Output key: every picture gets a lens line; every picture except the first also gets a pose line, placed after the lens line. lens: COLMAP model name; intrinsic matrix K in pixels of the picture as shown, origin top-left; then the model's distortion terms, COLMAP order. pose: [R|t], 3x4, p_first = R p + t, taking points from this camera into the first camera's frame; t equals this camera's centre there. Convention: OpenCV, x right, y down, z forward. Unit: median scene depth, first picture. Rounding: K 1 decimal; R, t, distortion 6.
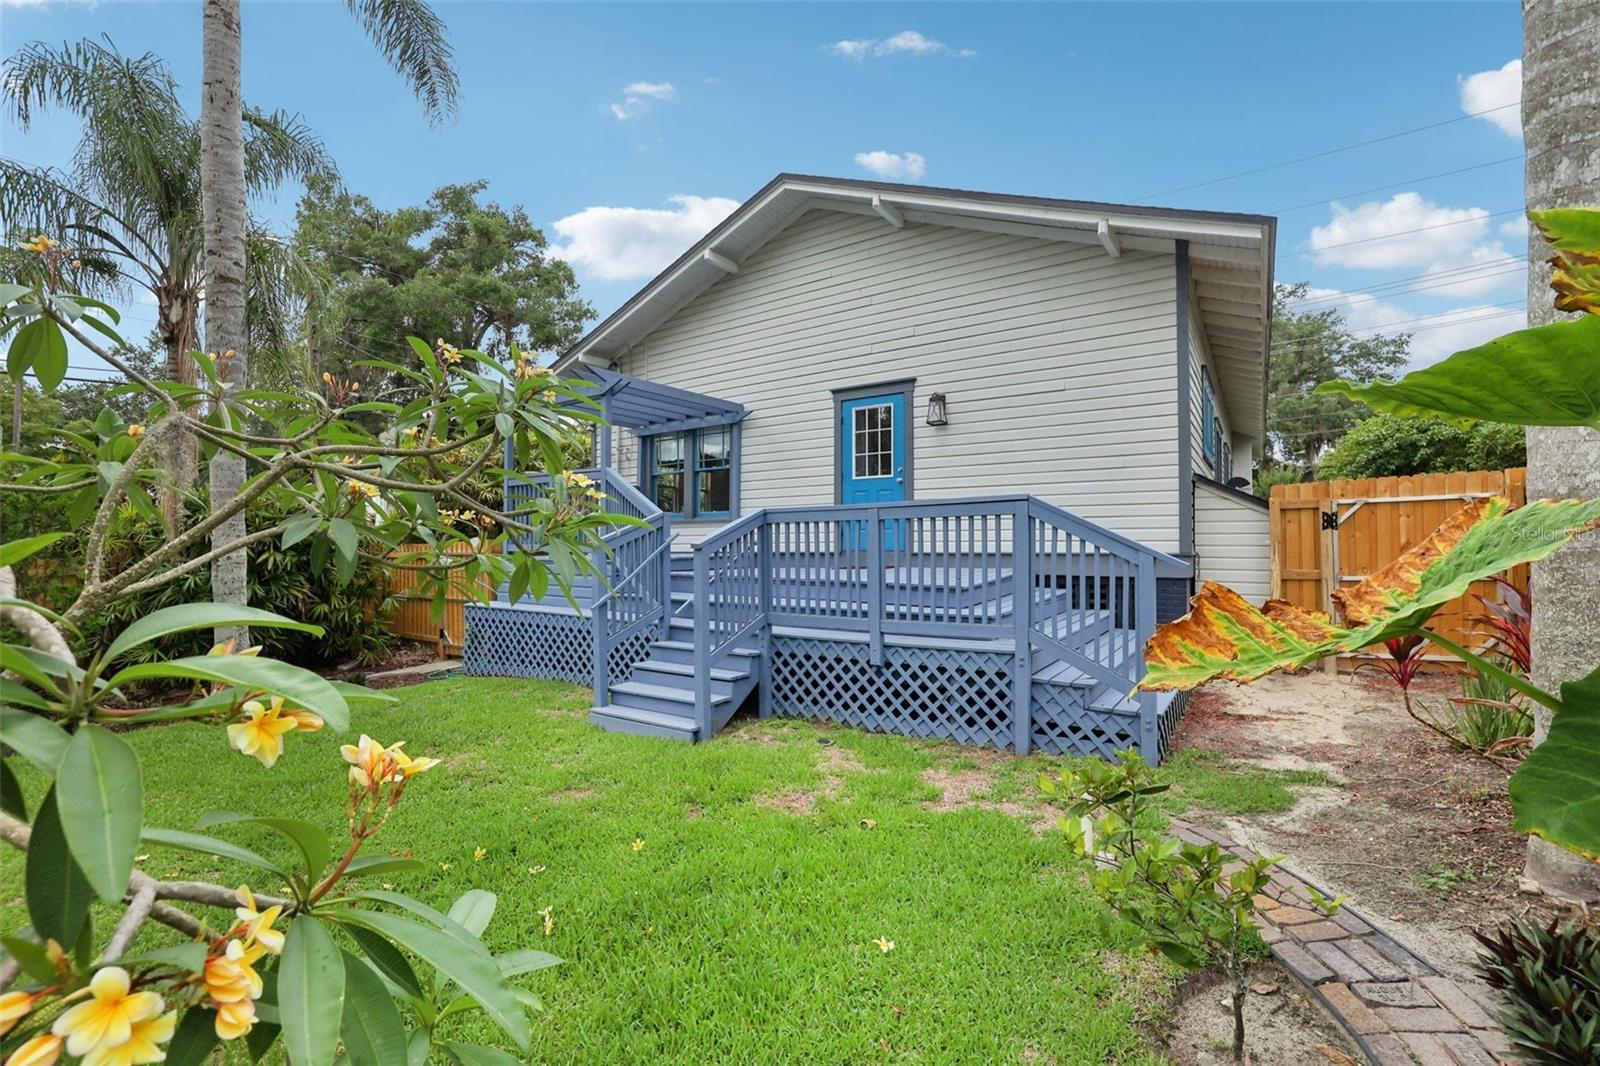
lens RADIAL K [[708.9, 0, 796.3], [0, 708.9, 542.3], [0, 0, 1]] dist [-0.012716, 0.003813]
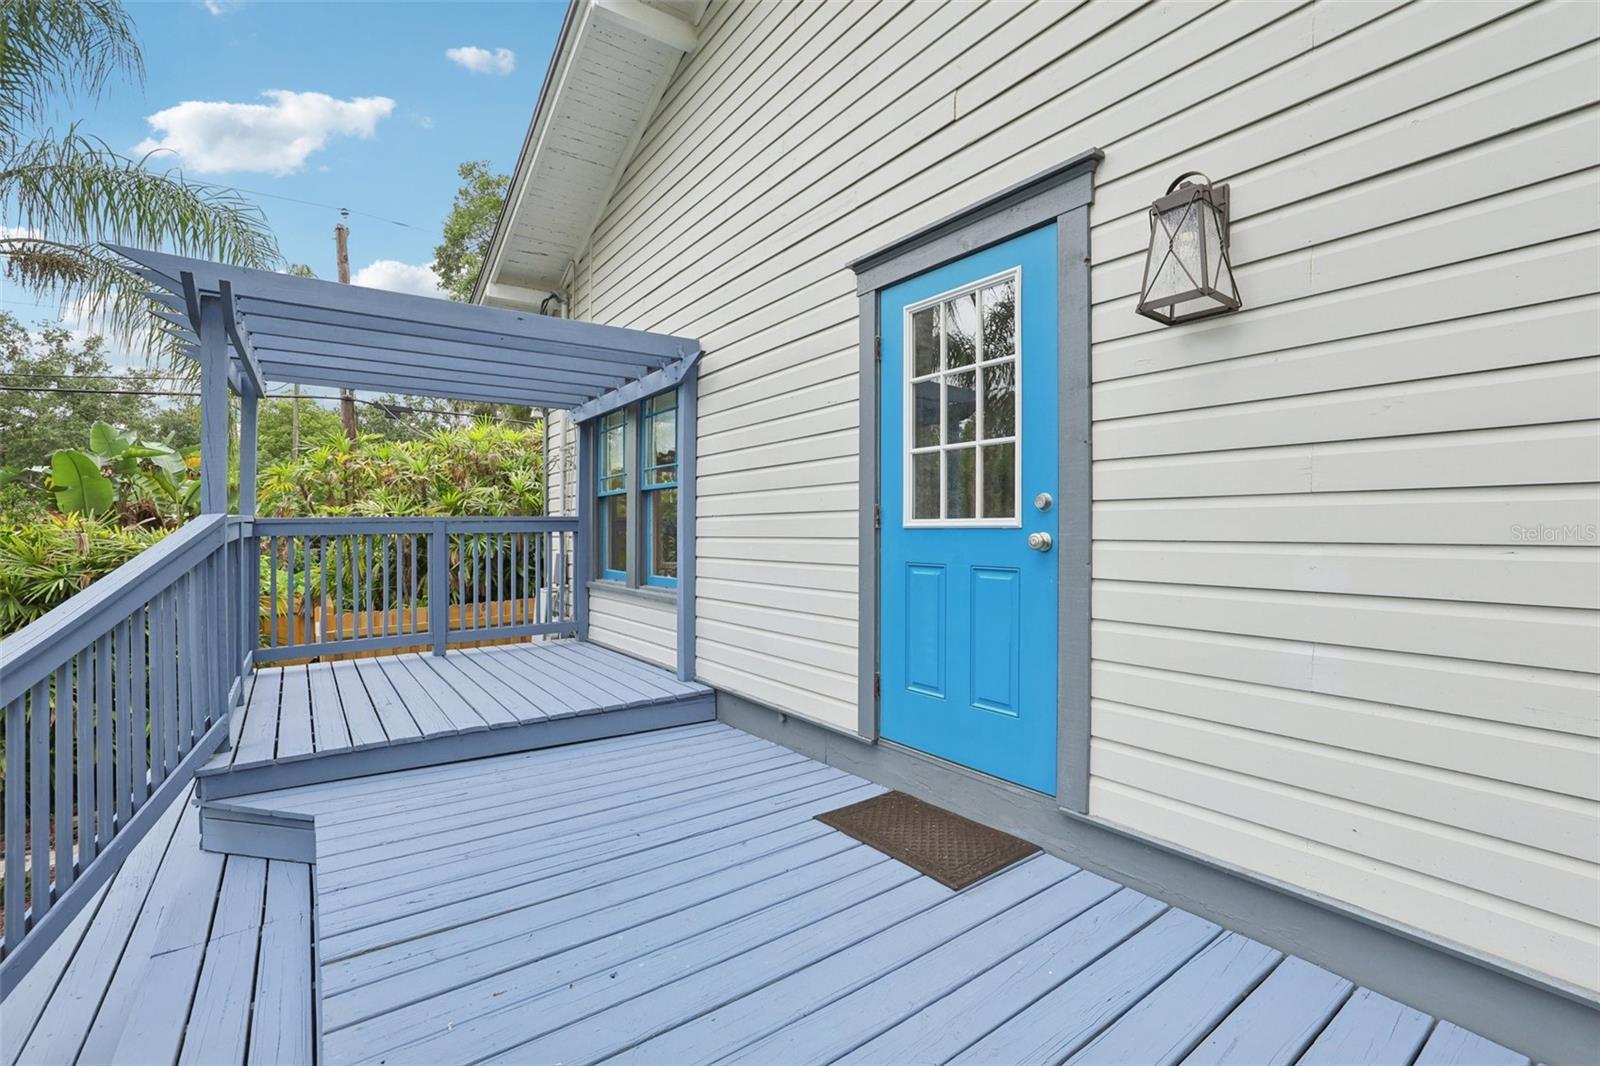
lens RADIAL K [[708.9, 0, 800.9], [0, 708.9, 533.8], [0, 0, 1]] dist [-0.012716, 0.003813]
pose [[0.946625, 0.002794, -0.322325, 0.139584], [0.000929, 0.999935, 0.011394, -0.089235], [0.322336, -0.011085, 0.946561, 0.675007]]
